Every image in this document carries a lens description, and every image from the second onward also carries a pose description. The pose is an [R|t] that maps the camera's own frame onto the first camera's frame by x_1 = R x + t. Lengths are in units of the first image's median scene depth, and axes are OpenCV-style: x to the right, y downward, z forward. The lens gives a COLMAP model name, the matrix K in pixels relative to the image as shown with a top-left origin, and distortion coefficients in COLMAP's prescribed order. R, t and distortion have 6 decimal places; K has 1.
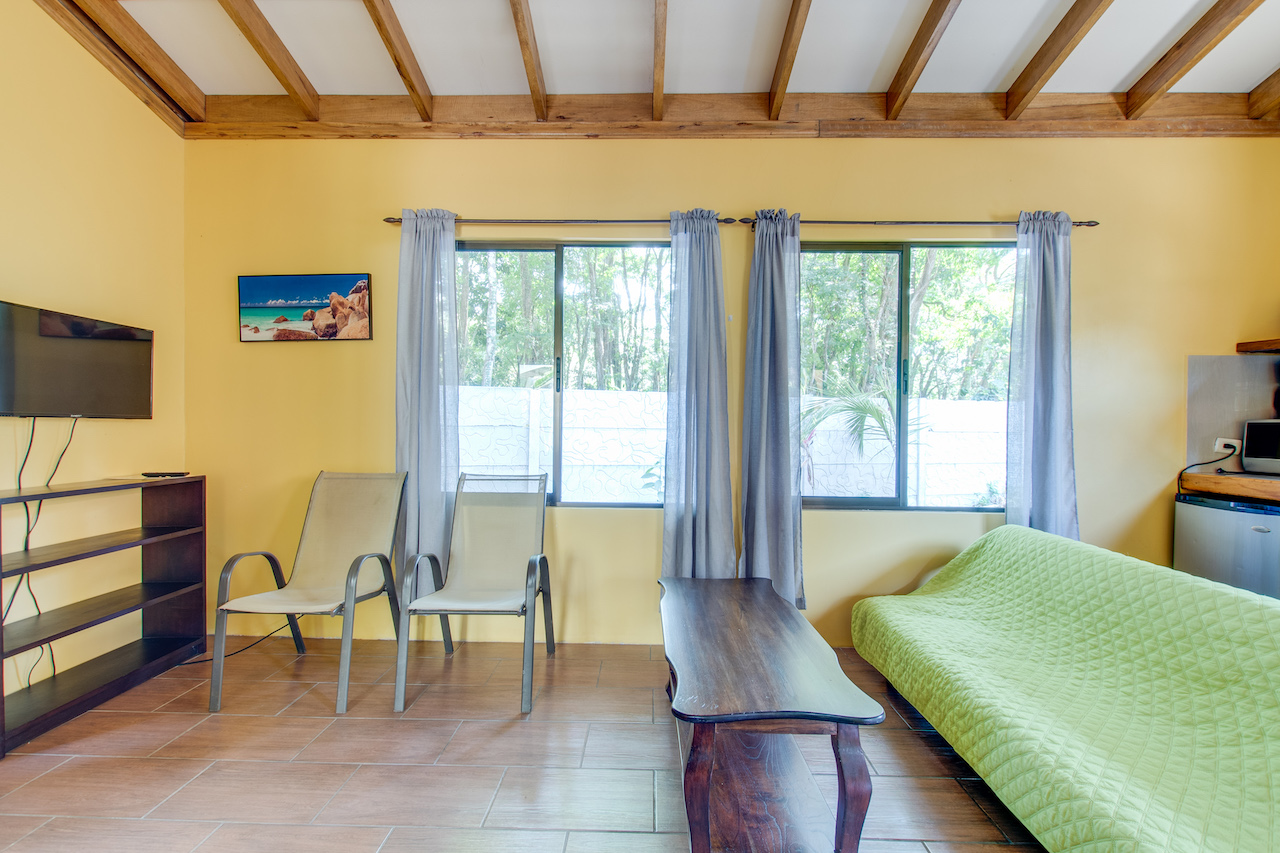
lens RADIAL K [[574.2, 0, 637.6], [0, 574.2, 427.8], [0, 0, 1]] dist [0.011792, -0.000982]
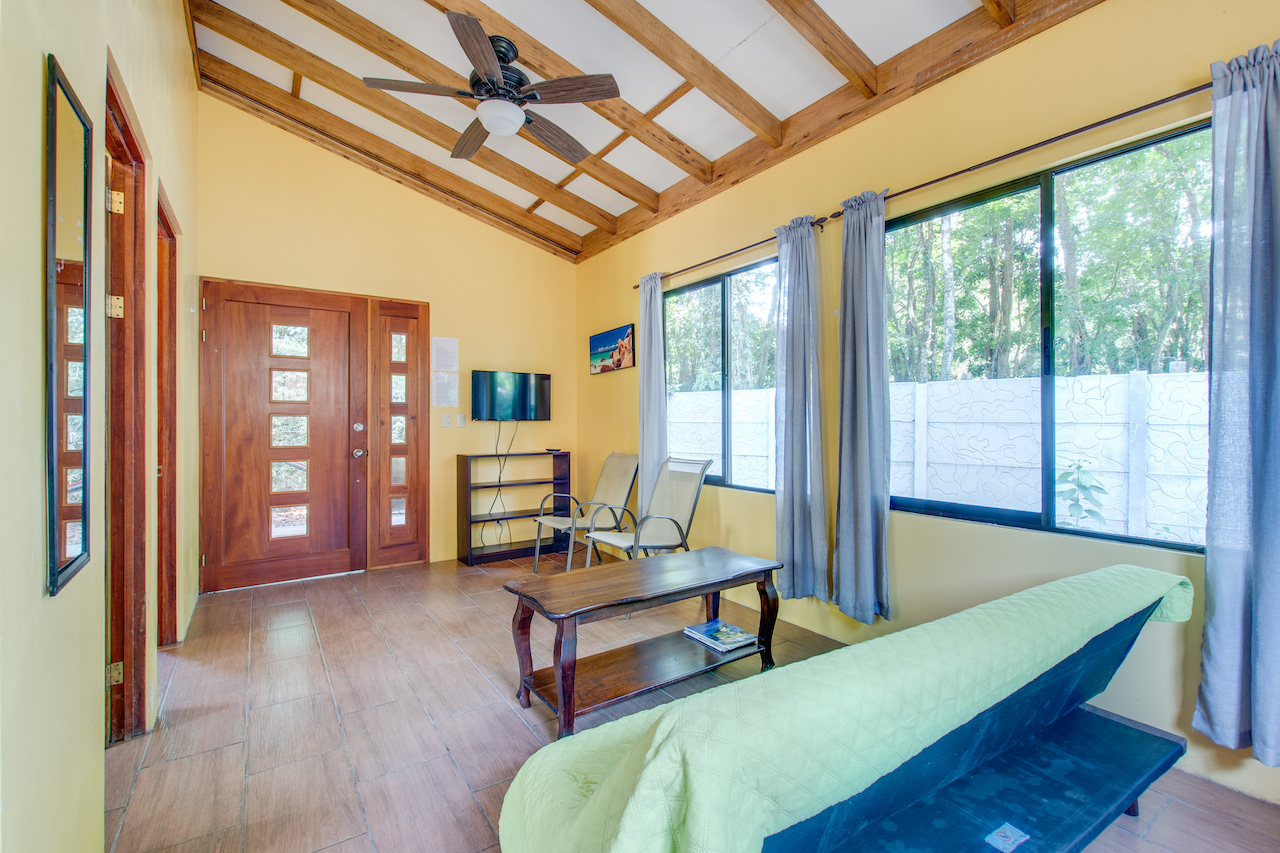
lens RADIAL K [[574.2, 0, 635.3], [0, 574.2, 422.3], [0, 0, 1]] dist [0.011792, -0.000982]
pose [[0.564461, -0.008090, -0.825420, 0.803195], [0.005409, 0.999967, -0.006102, 0.004536], [0.825442, -0.001021, 0.564486, 0.142501]]
